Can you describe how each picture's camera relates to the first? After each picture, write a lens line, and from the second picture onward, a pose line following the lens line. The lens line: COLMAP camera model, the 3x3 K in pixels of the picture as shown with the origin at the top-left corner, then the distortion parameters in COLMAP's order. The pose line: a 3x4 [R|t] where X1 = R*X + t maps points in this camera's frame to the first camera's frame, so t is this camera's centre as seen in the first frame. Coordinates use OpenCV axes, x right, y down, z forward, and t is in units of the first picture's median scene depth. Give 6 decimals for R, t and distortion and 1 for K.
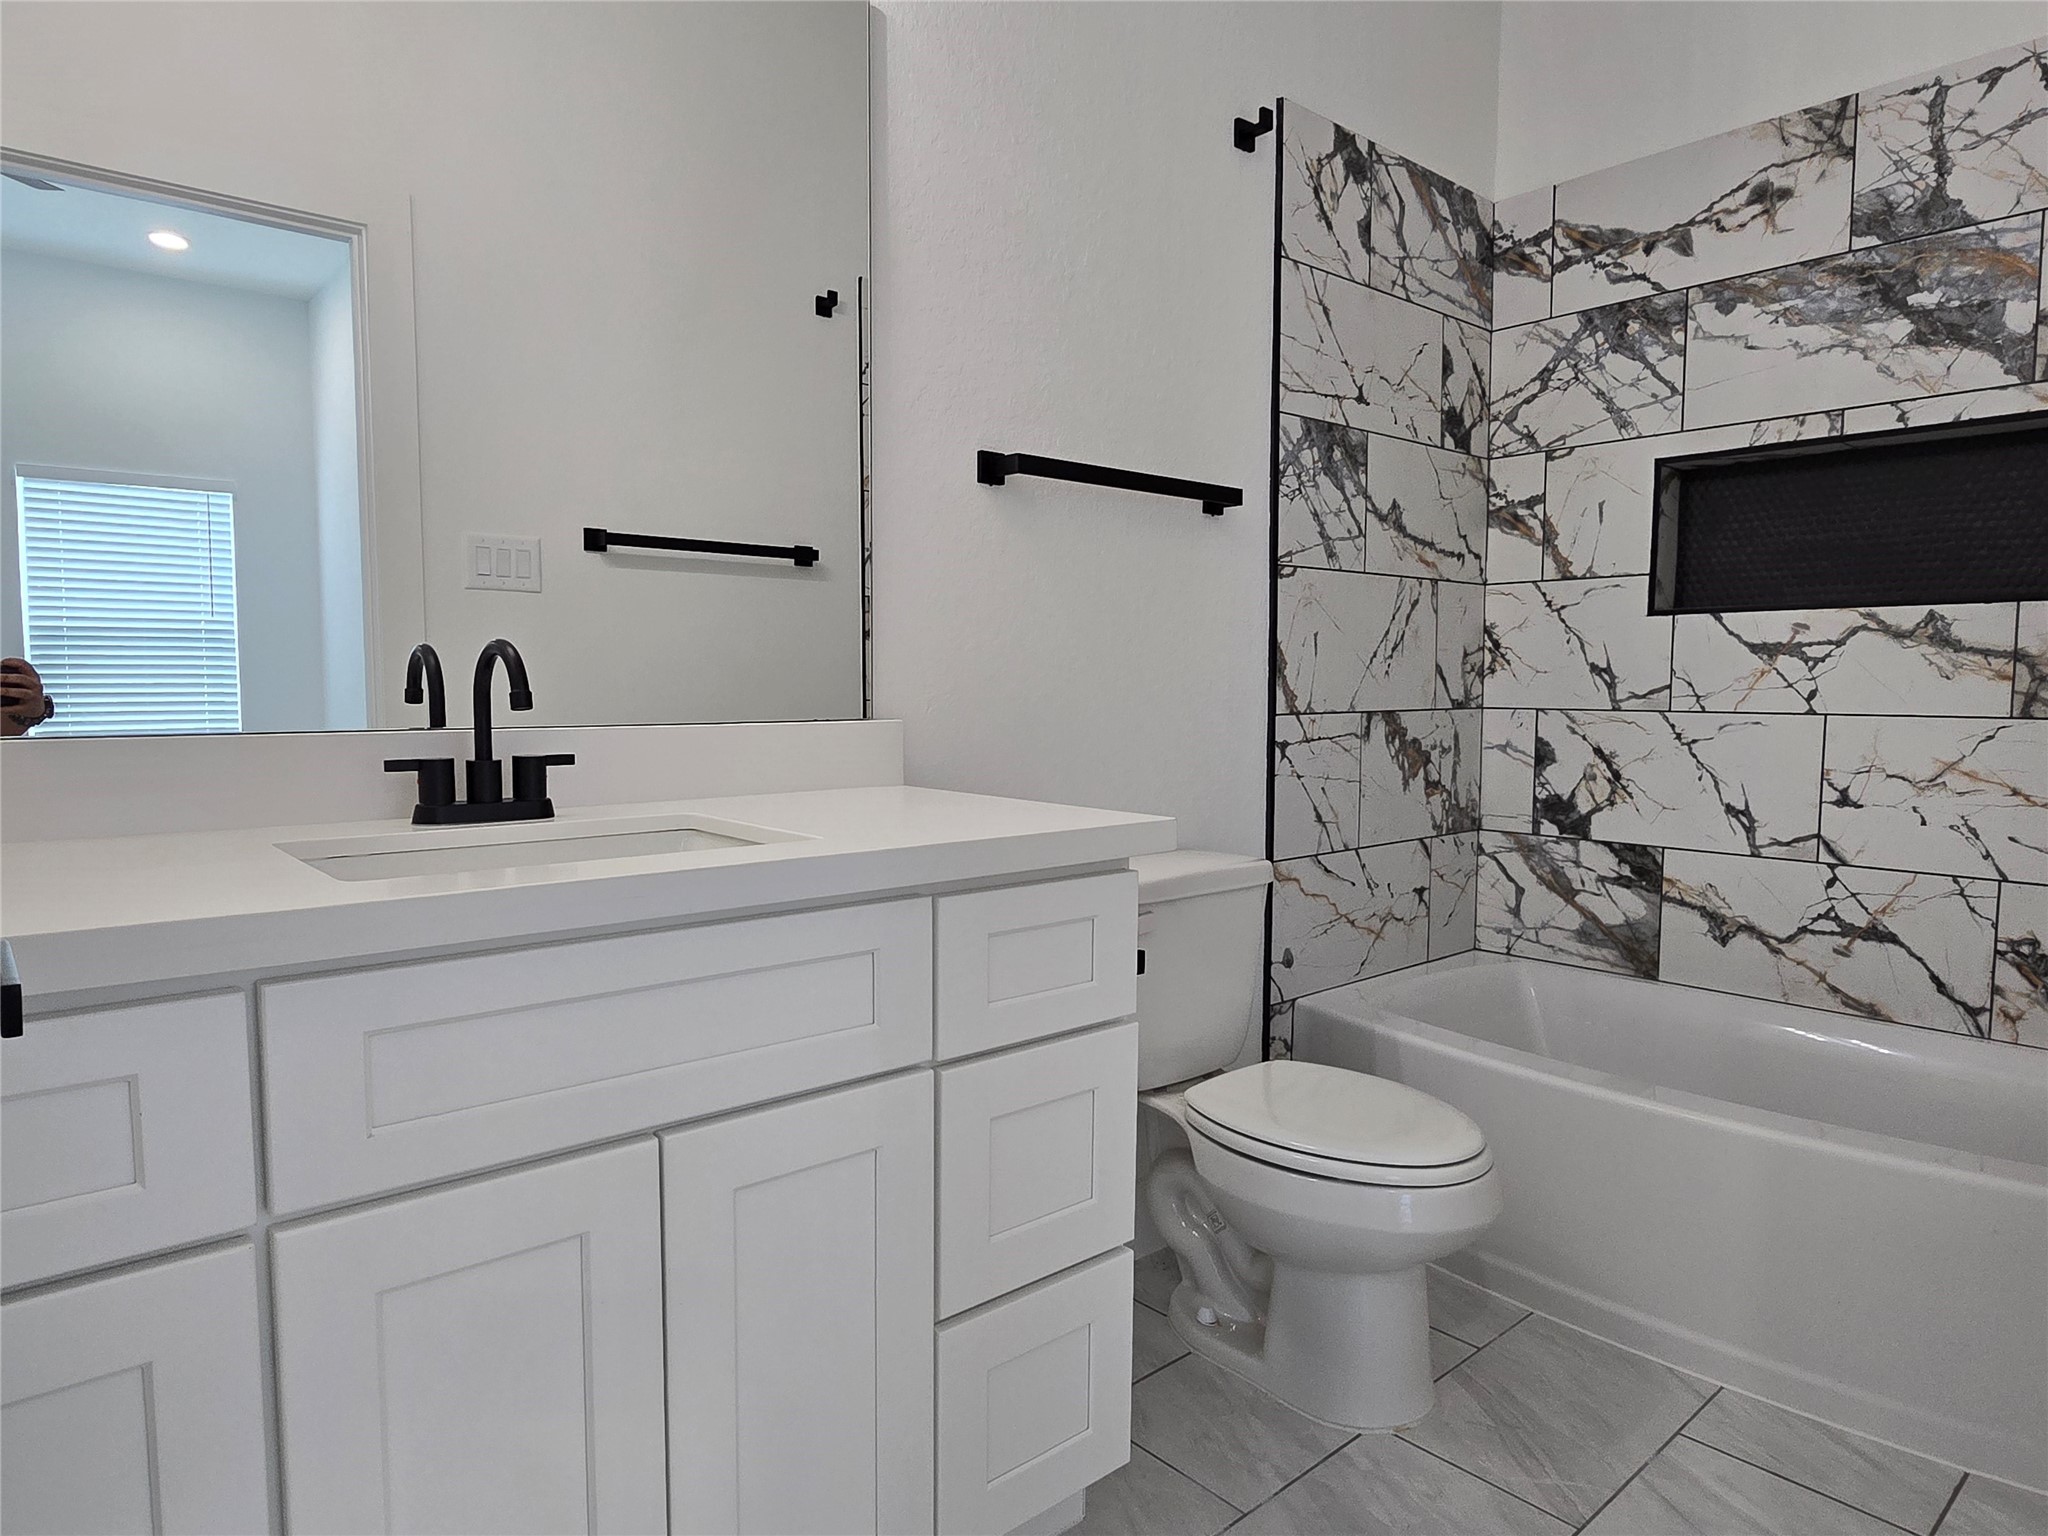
lens RADIAL K [[1263.8, 0, 1024.5], [0, 1263.8, 772.2], [0, 0, 1]] dist [0.000856, -0.001778]
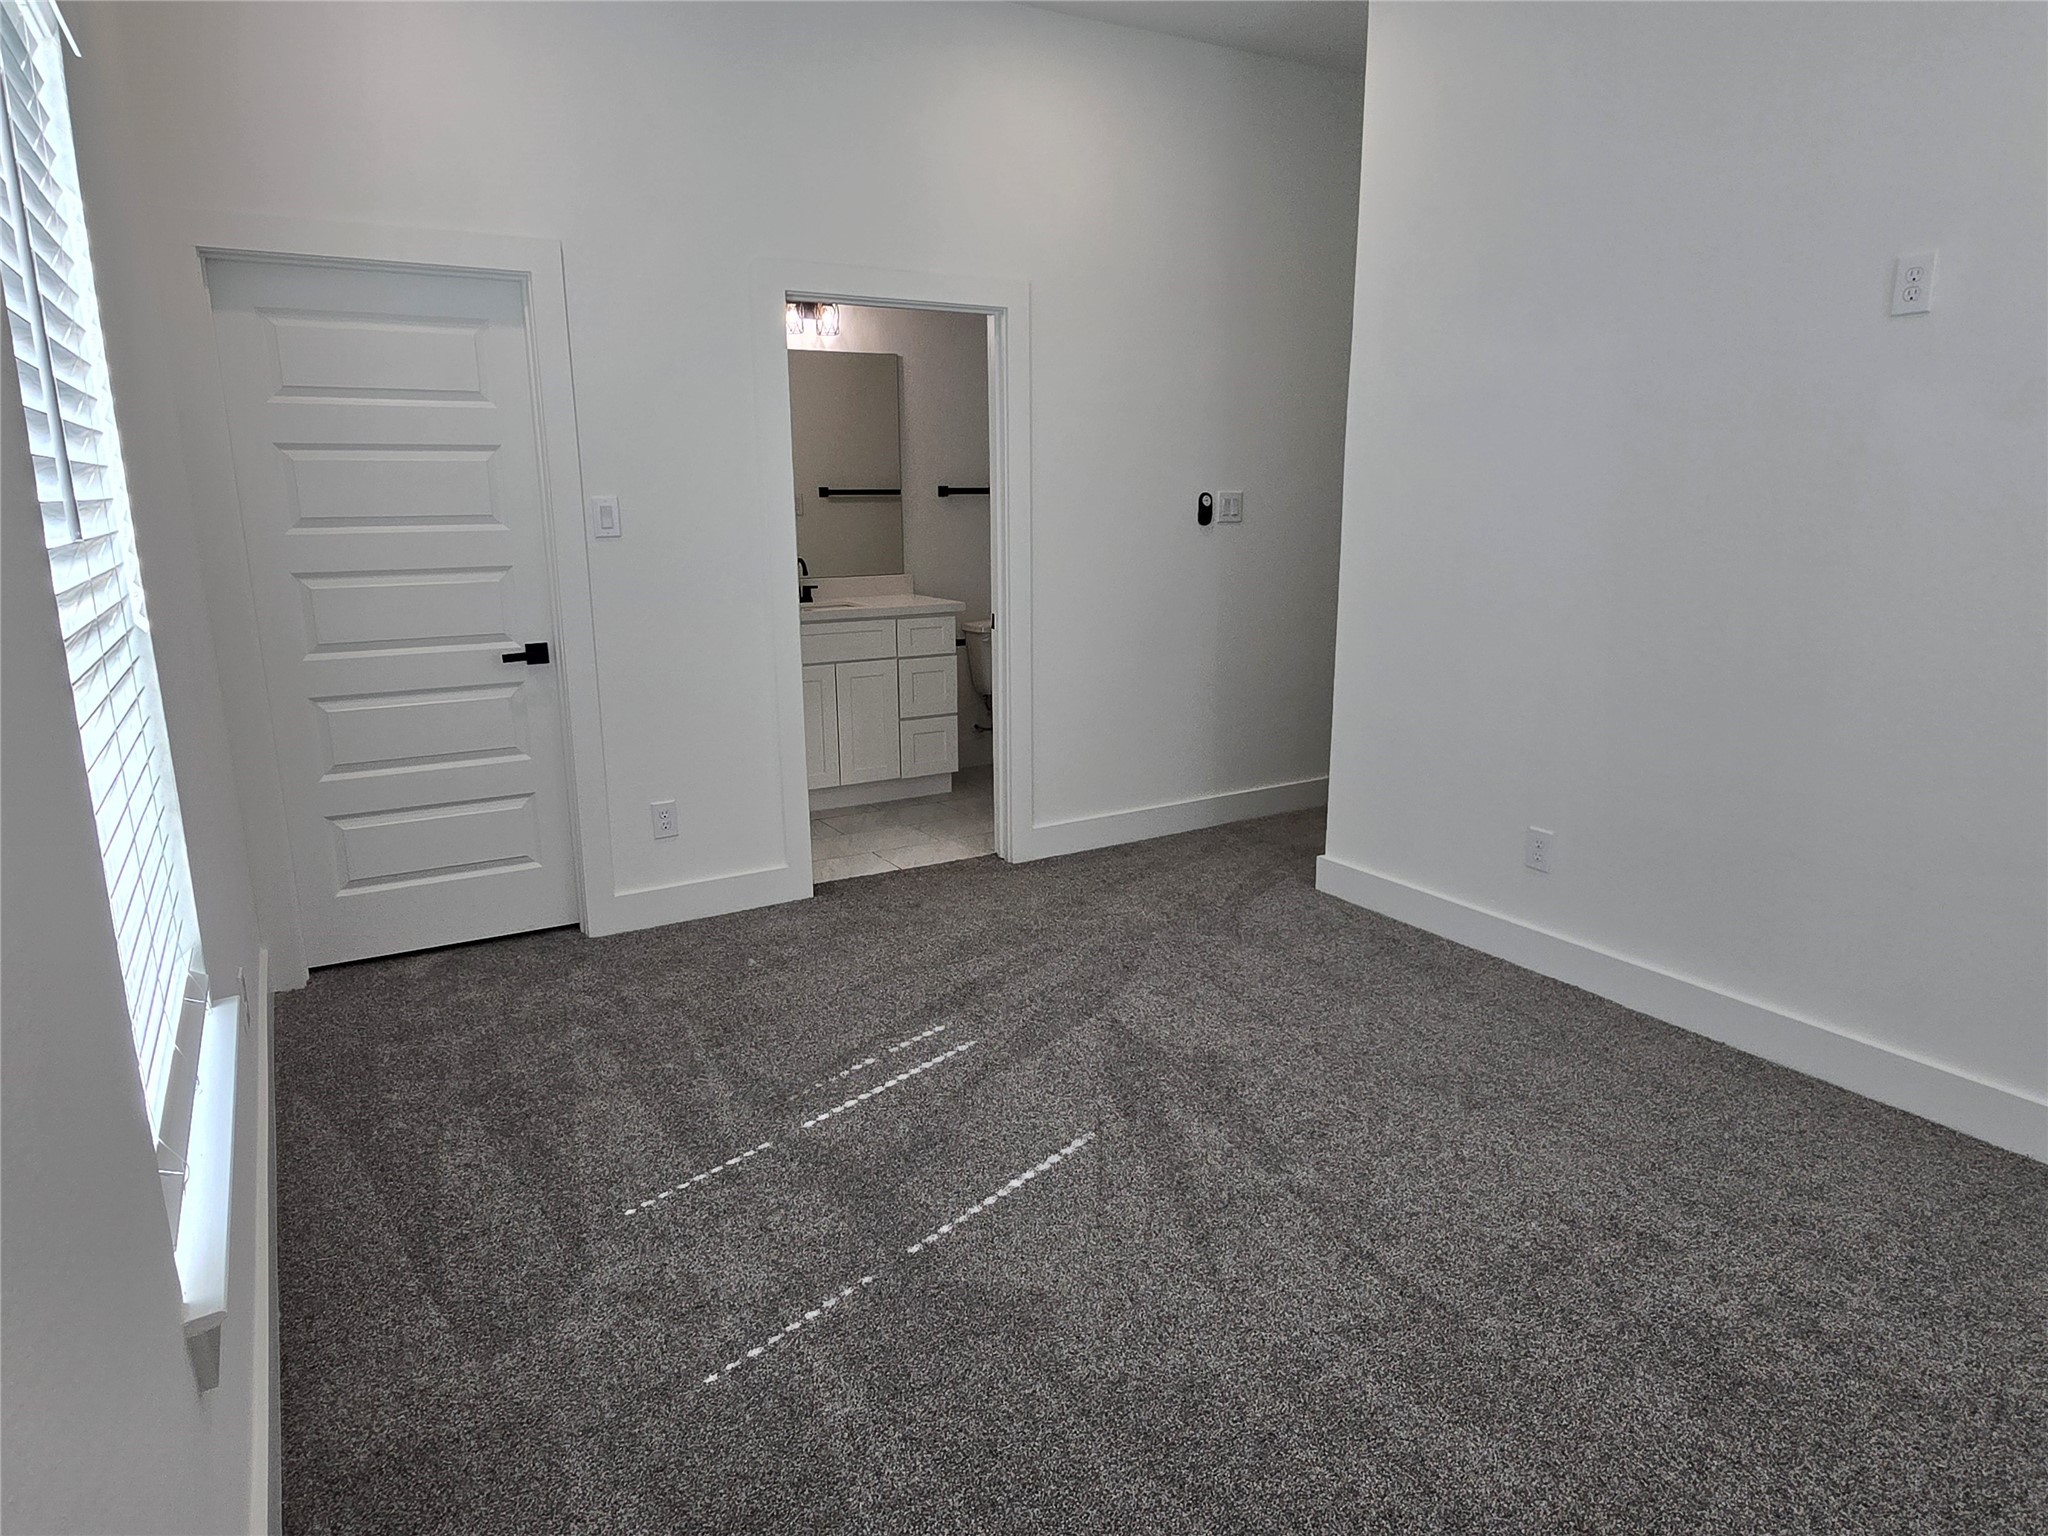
lens RADIAL K [[1263.8, 0, 1025.3], [0, 1263.8, 777.1], [0, 0, 1]] dist [0.000856, -0.001778]
pose [[0.984008, 0.029006, -0.175744, 0.956896], [-0.003437, 0.989560, 0.144080, 0.007089], [0.178089, -0.141171, 0.973835, -2.704272]]
